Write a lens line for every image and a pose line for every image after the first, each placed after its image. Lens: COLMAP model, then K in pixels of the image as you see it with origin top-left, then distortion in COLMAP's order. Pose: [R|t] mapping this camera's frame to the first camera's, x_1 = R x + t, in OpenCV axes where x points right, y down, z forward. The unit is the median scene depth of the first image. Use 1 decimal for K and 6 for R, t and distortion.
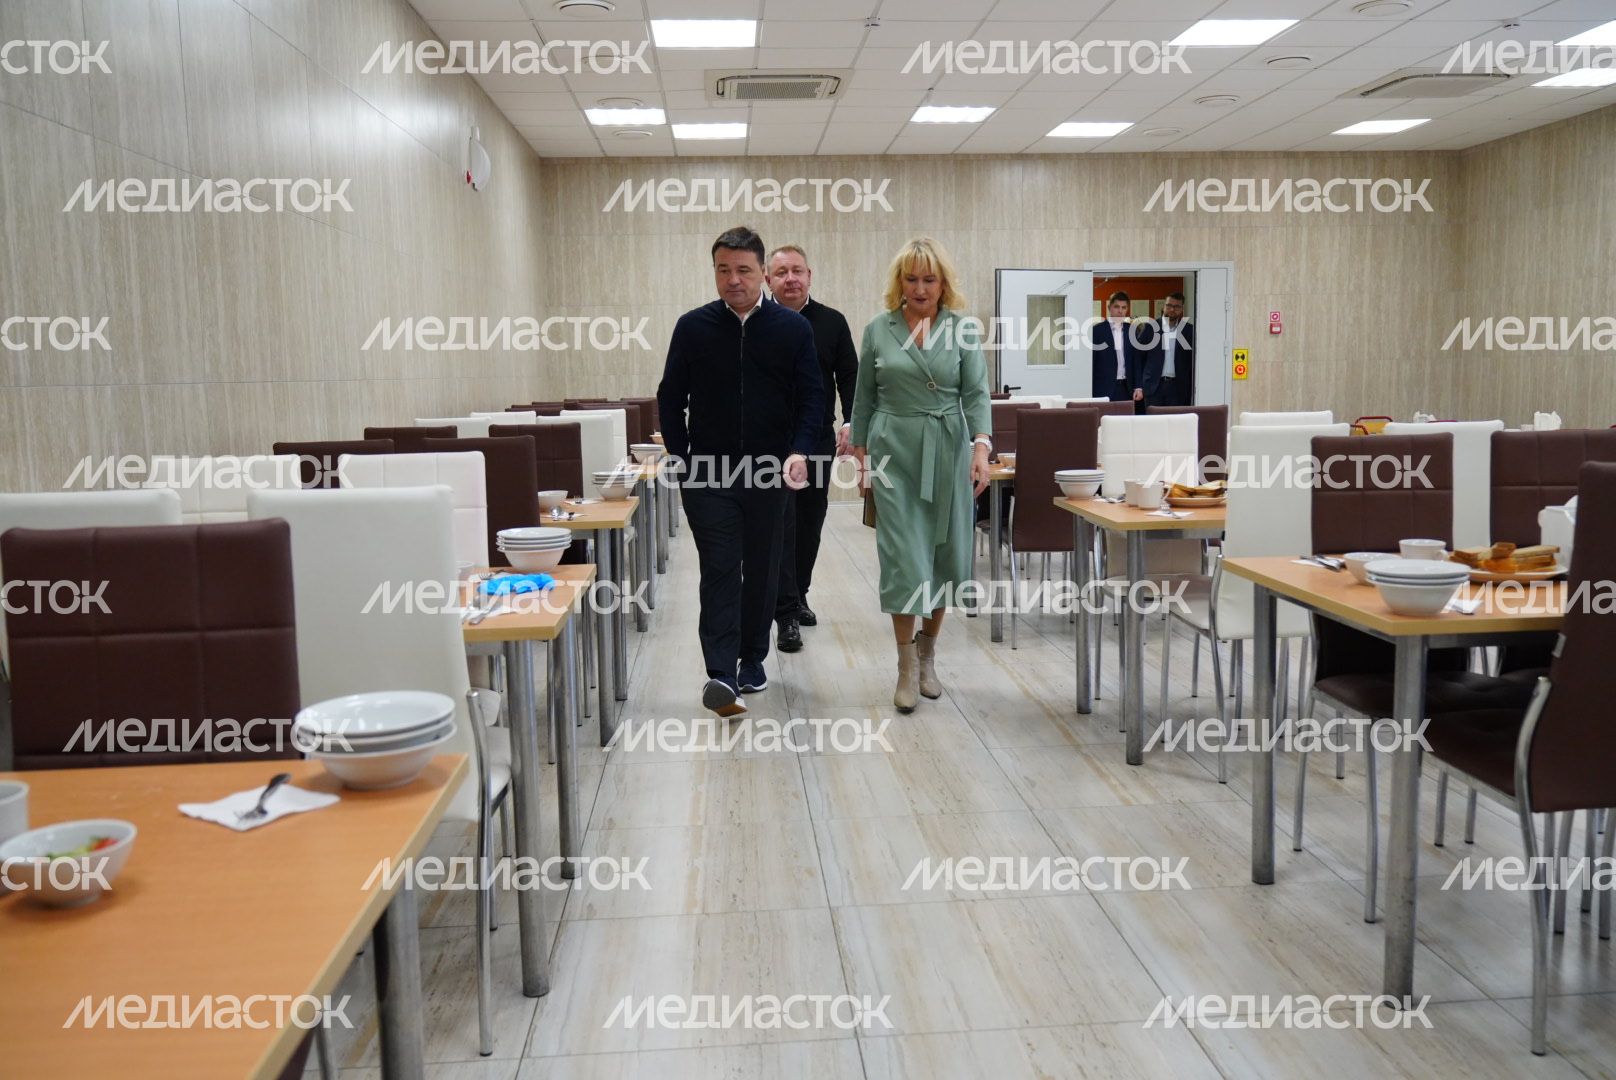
lens RADIAL K [[1369.1, 0, 809.6], [0, 1369.1, 538.0], [0, 0, 1]] dist [-0.010551, -0.003570]
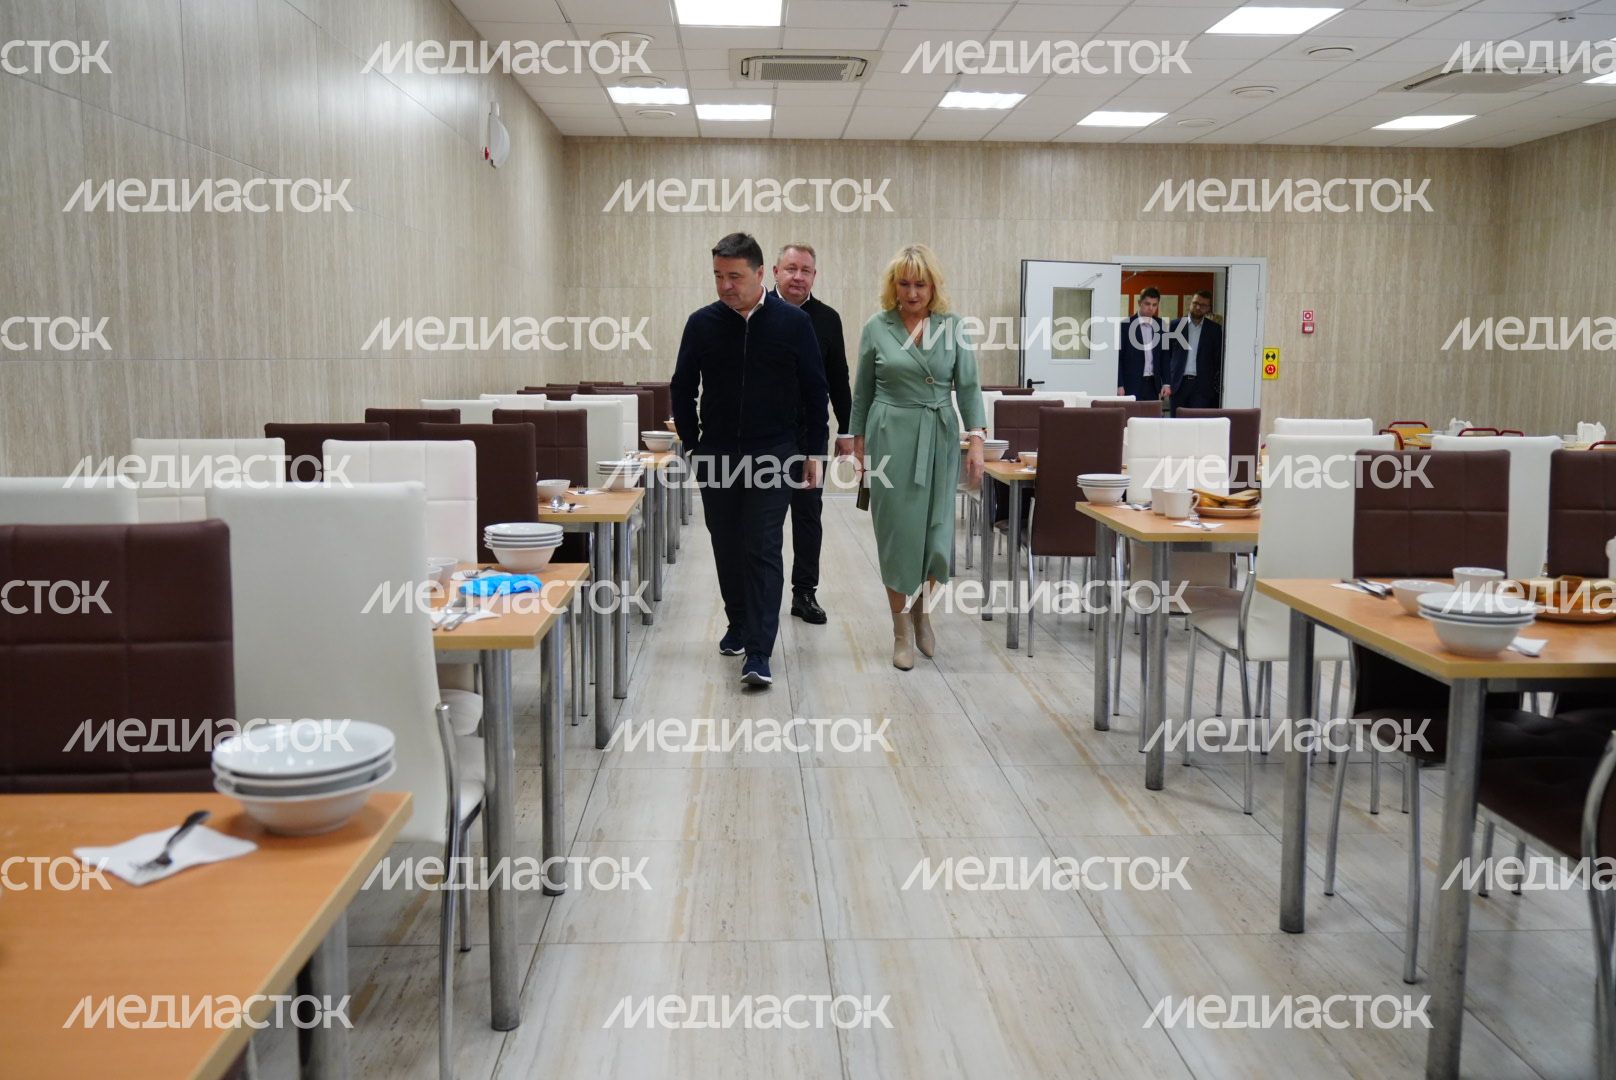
lens RADIAL K [[1365.1, 0, 810.0], [0, 1365.1, 520.9], [0, 0, 1]] dist [-0.010707, 0.001225]
pose [[0.999541, 0.026545, -0.014573, 0.006383], [-0.026561, 0.999647, -0.000924, -0.008937], [0.014543, 0.001311, 0.999893, 0.039689]]
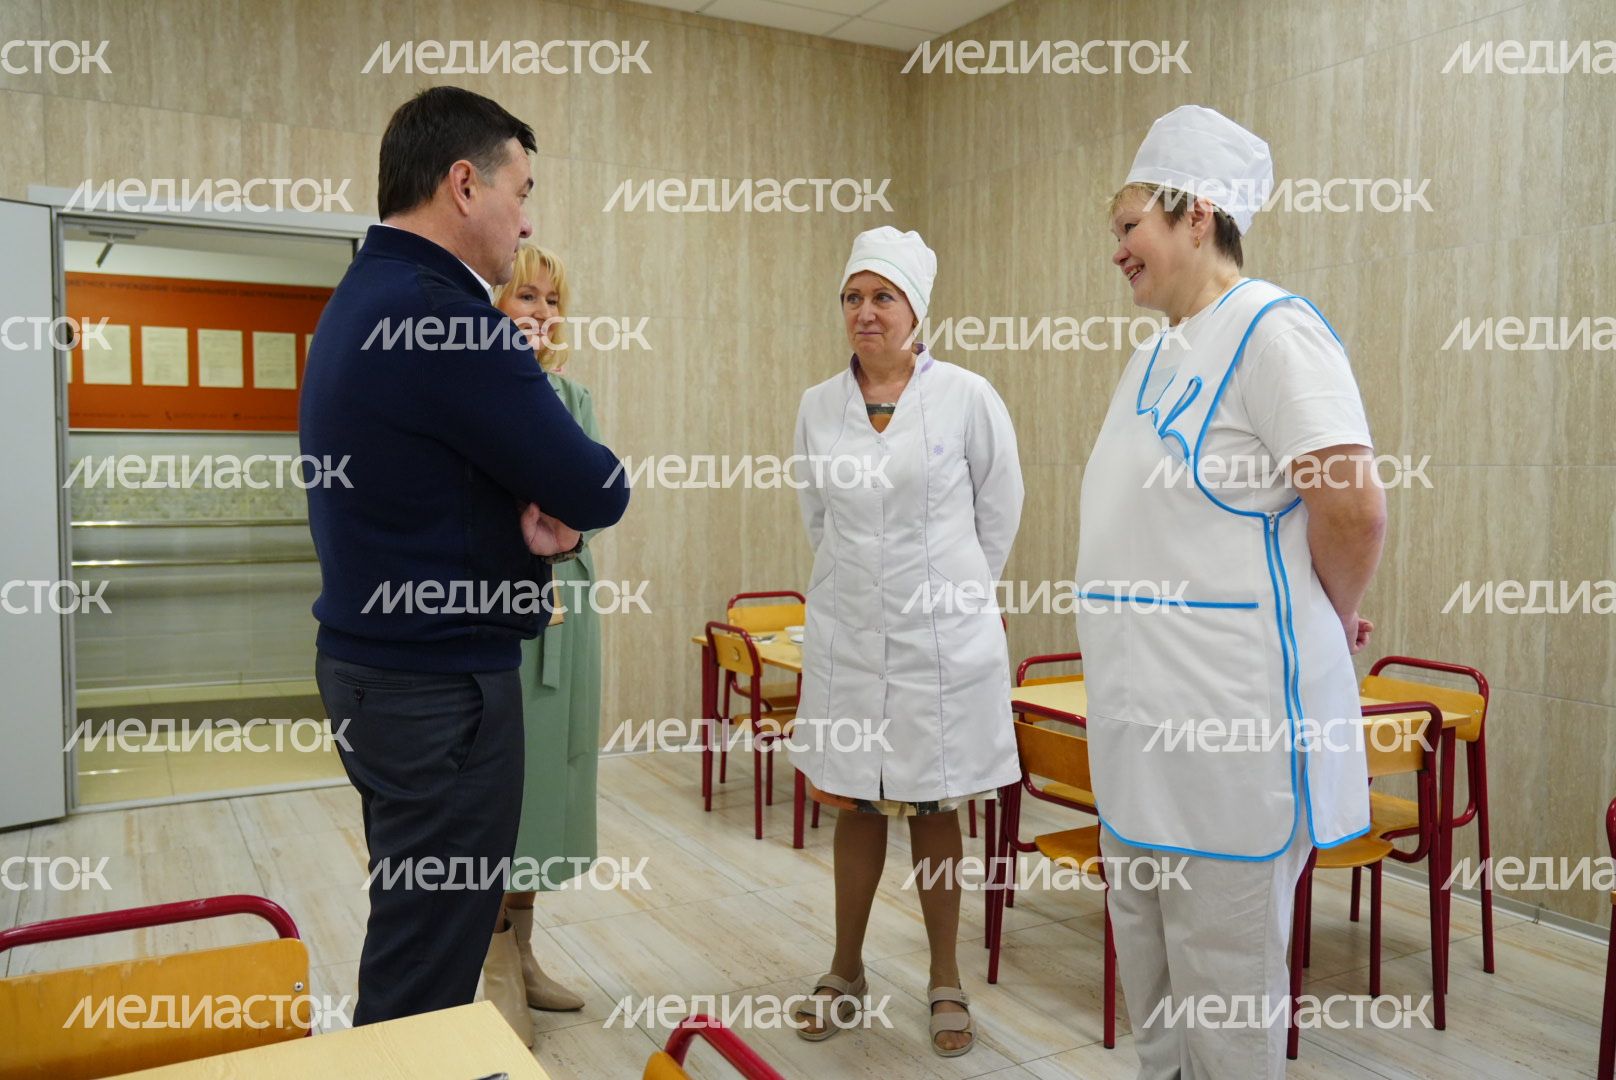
lens RADIAL K [[1369.1, 0, 809.6], [0, 1369.1, 538.0], [0, 0, 1]] dist [-0.010551, -0.003570]
pose [[0.905875, -0.001078, 0.423545, 0.367135], [0.033224, 0.997096, -0.068522, -0.115767], [-0.422241, 0.076145, 0.903280, 0.915706]]
